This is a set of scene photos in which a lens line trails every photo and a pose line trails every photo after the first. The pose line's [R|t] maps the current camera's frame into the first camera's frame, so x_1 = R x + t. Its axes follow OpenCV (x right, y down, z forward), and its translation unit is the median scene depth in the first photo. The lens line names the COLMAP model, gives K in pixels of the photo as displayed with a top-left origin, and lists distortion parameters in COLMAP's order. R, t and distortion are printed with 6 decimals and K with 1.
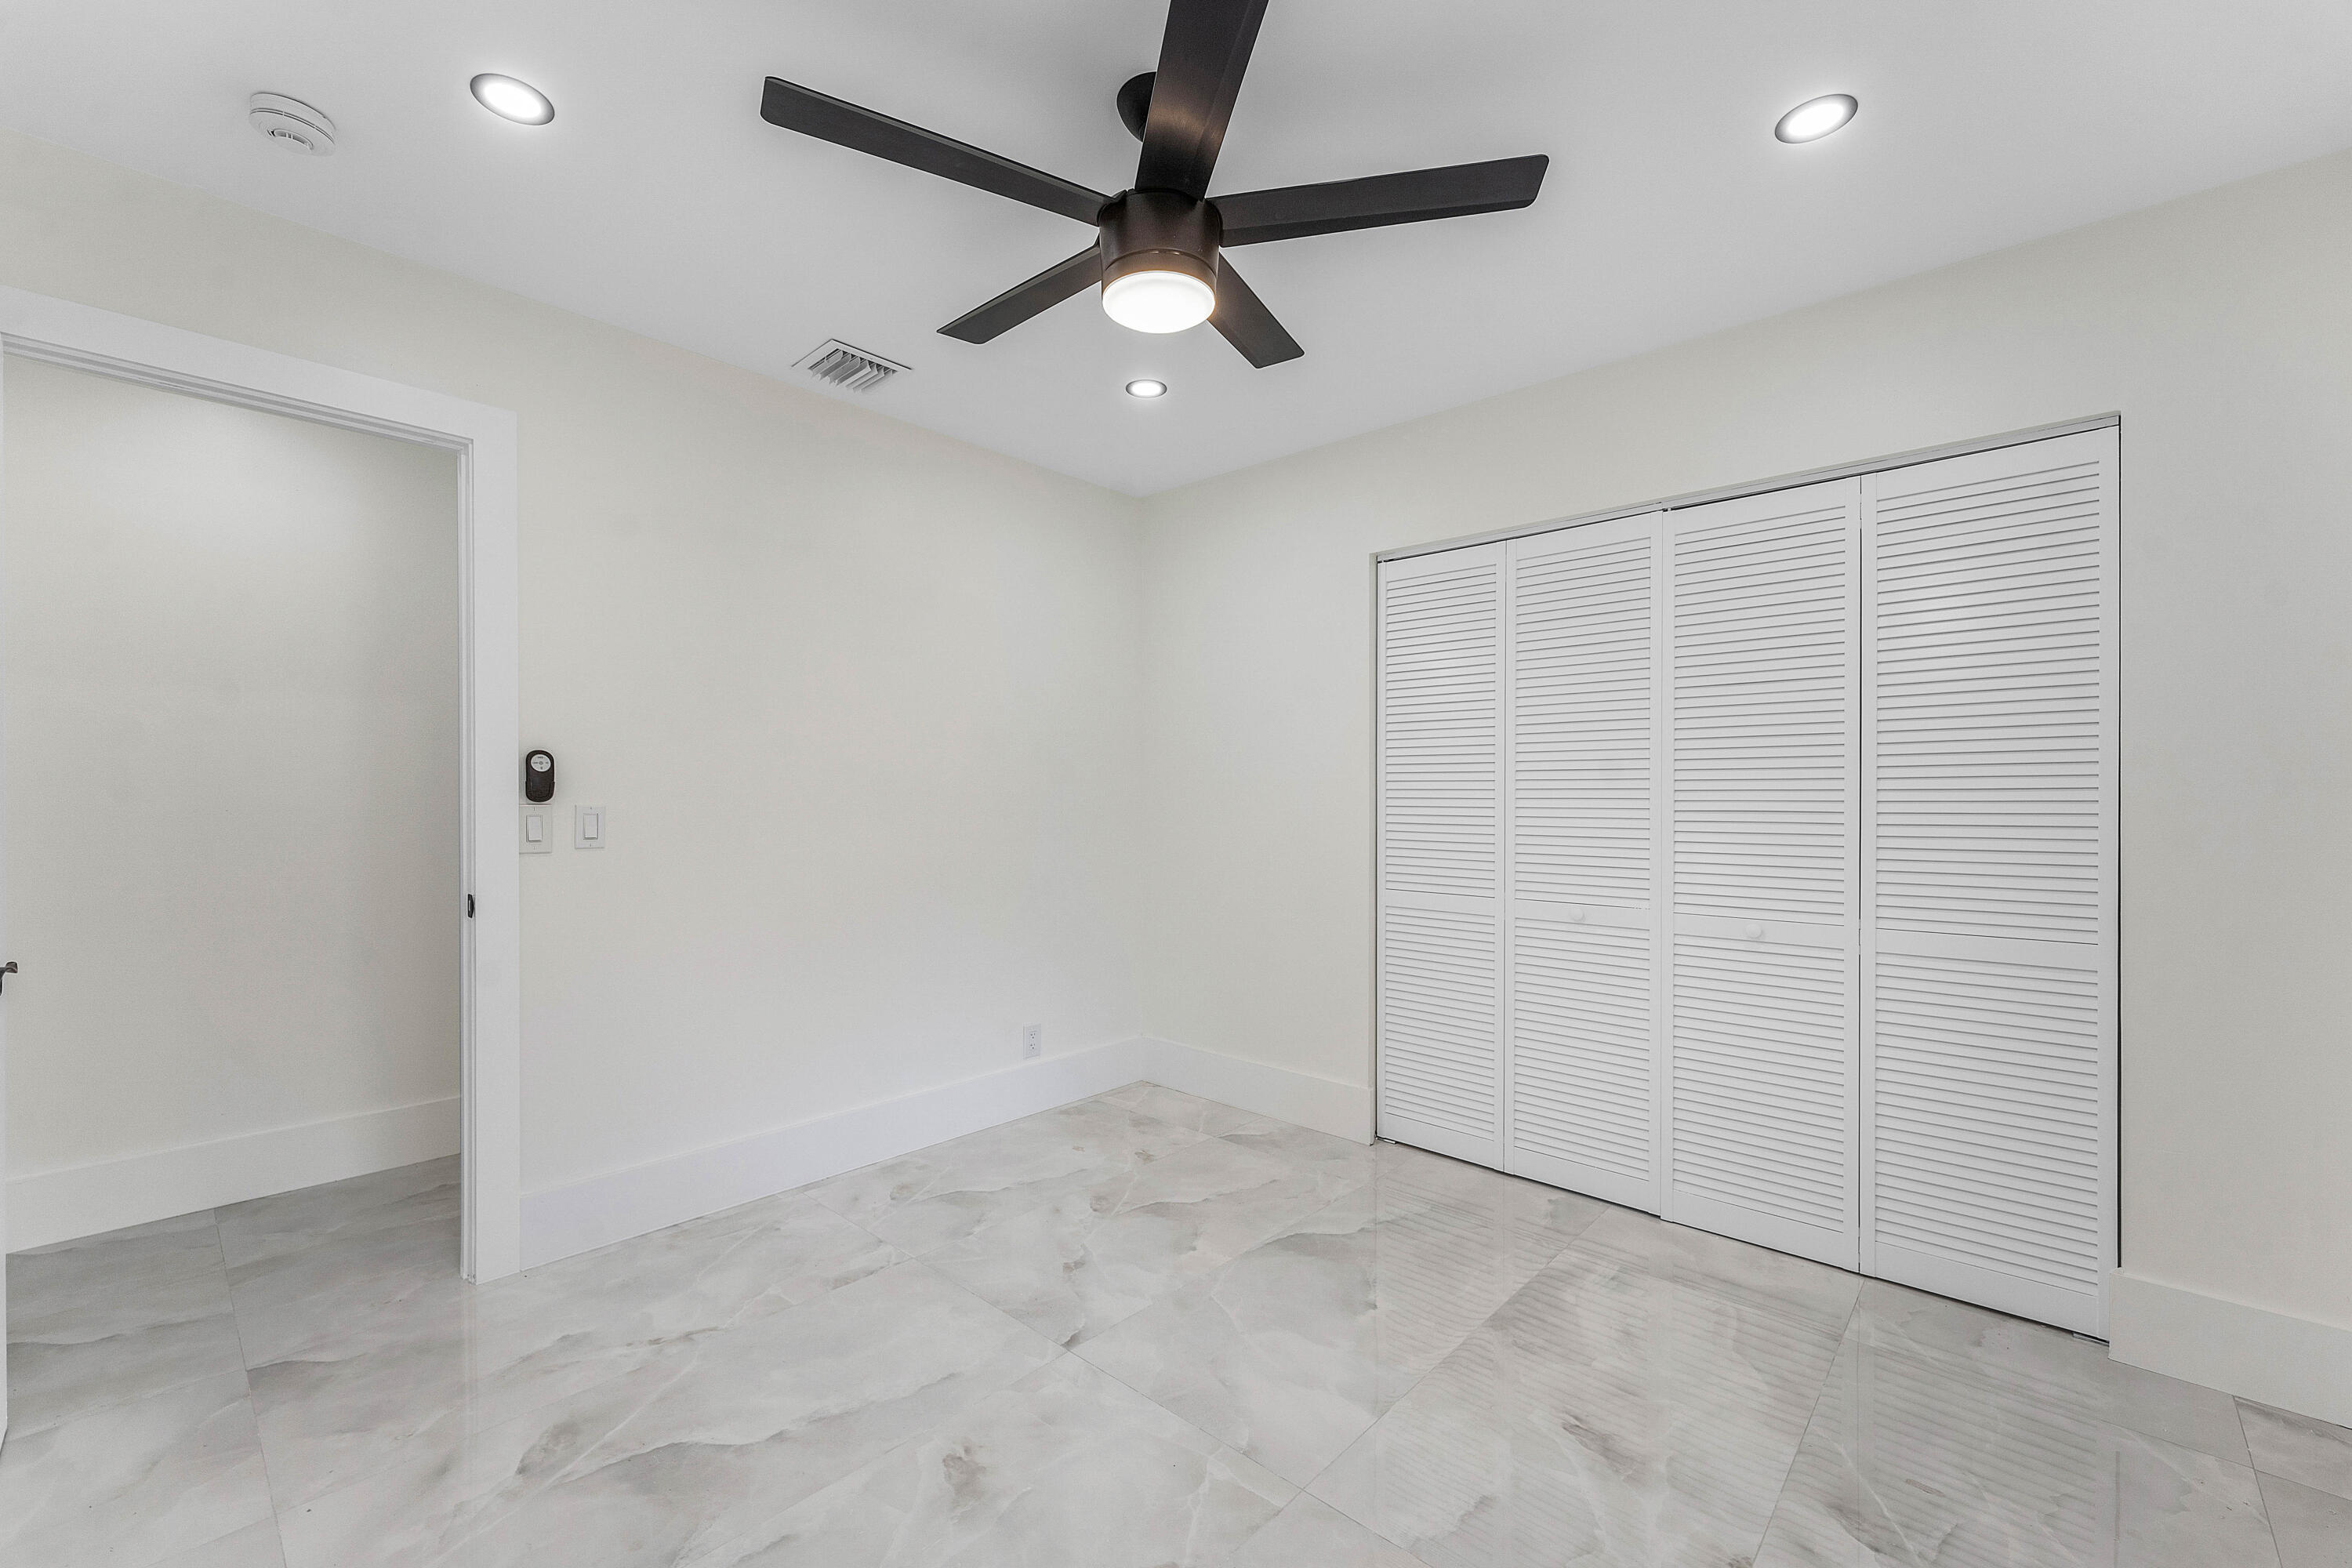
lens RADIAL K [[968.4, 0, 1162.9], [0, 968.4, 789.7], [0, 0, 1]] dist [0.002399, -0.000508]
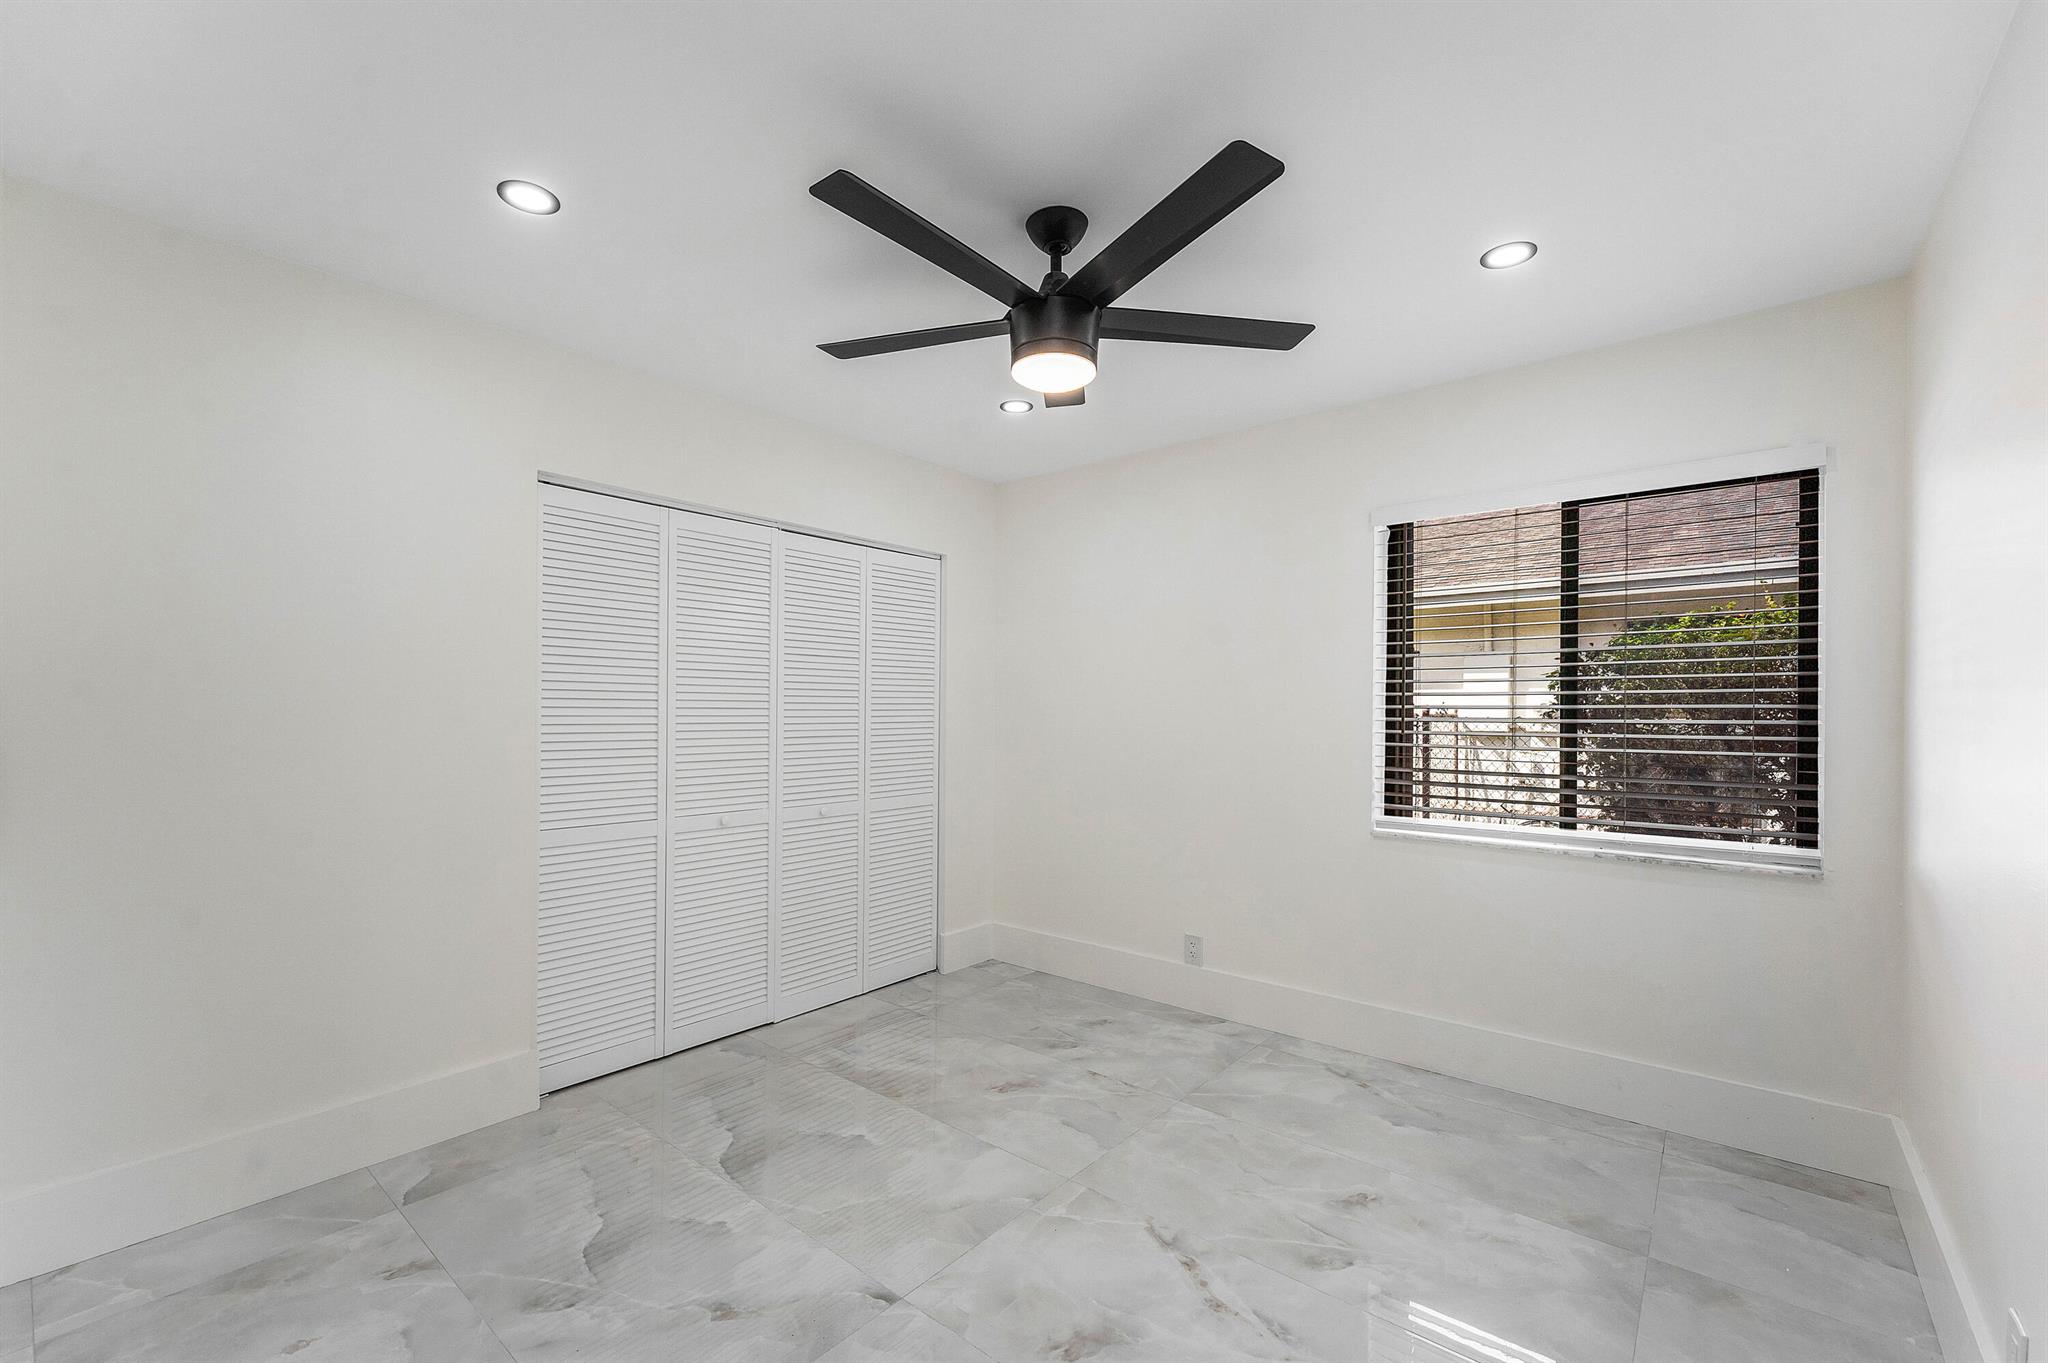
lens RADIAL K [[840.8, 0, 1013.0], [0, 840.8, 697.3], [0, 0, 1]] dist [-0.000587, 0.000293]
pose [[-0.046354, 0.009477, 0.998880, -0.848197], [-0.008653, 0.999914, -0.009889, -0.033134], [-0.998888, -0.009102, -0.046268, 0.804728]]
